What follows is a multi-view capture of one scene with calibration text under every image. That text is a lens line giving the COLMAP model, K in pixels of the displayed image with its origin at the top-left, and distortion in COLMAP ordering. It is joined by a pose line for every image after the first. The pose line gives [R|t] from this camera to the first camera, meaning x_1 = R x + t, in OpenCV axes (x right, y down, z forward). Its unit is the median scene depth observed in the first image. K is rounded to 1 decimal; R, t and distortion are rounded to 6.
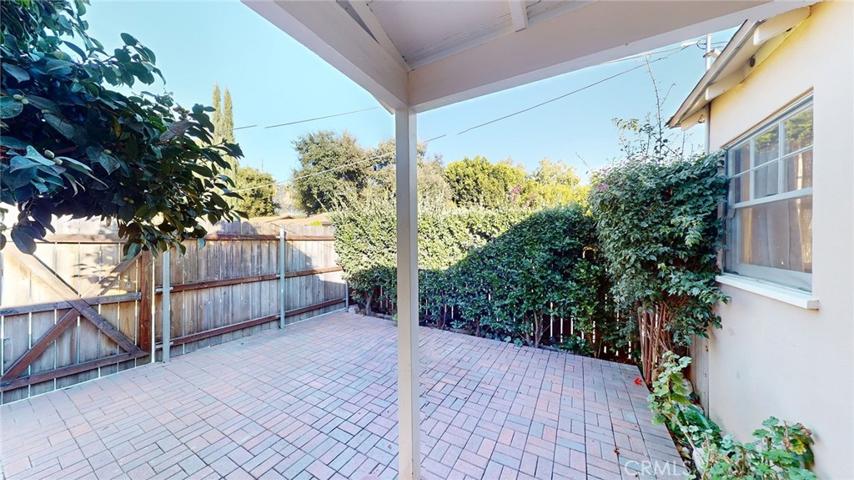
lens RADIAL K [[312.9, 0, 427.6], [0, 312.9, 240.8], [0, 0, 1]] dist [-0.001134, 0.000109]
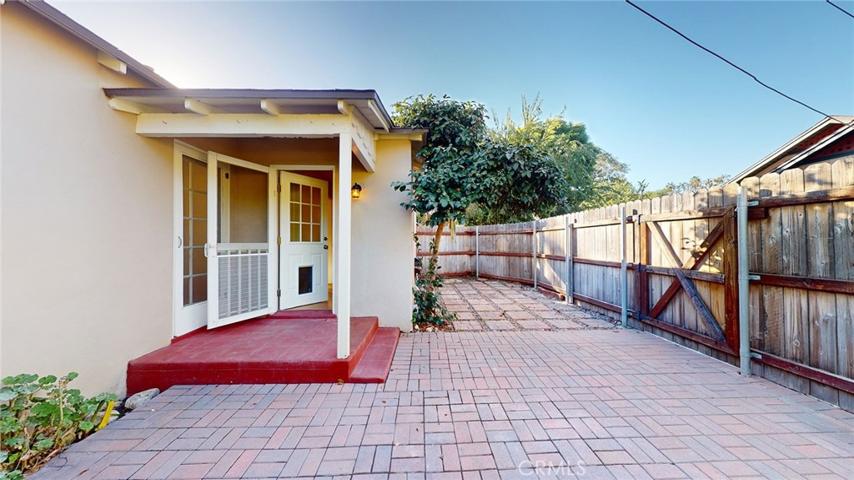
lens RADIAL K [[312.9, 0, 427.6], [0, 312.9, 240.8], [0, 0, 1]] dist [-0.001134, 0.000109]
pose [[-0.885361, -0.009391, -0.464810, 0.182419], [-0.009037, 0.999955, -0.002991, 0.094999], [0.464817, 0.001552, -0.885405, 1.506279]]
